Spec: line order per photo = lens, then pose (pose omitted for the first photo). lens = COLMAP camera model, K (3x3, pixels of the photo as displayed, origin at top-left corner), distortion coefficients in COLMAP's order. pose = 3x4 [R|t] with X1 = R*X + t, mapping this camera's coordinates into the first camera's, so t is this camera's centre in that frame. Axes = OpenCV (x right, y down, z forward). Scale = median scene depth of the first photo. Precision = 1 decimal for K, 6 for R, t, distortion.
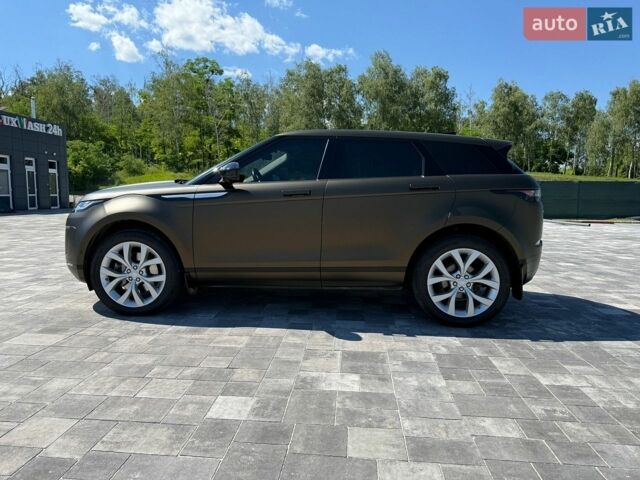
lens RADIAL K [[451.7, 0, 323.5], [0, 451.7, 240.4], [0, 0, 1]] dist [0.027330, -0.029011]
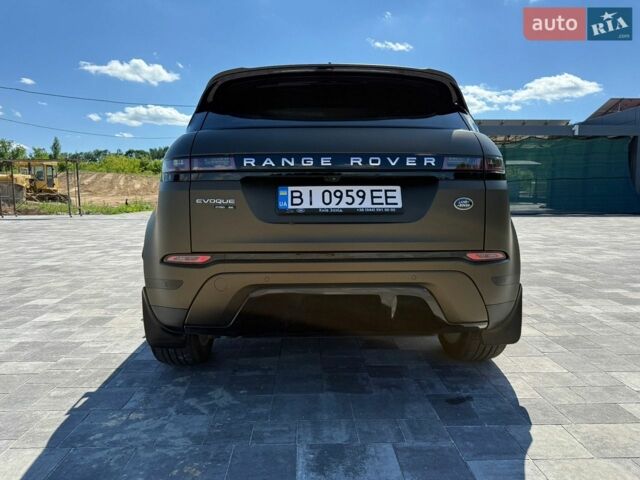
lens RADIAL K [[451.7, 0, 321.1], [0, 451.7, 240.0], [0, 0, 1]] dist [0.027330, -0.029011]
pose [[0.110039, 0.084312, -0.990345, 1.117716], [-0.098494, 0.992416, 0.073545, -0.079903], [0.989035, 0.089450, 0.117509, 1.219985]]
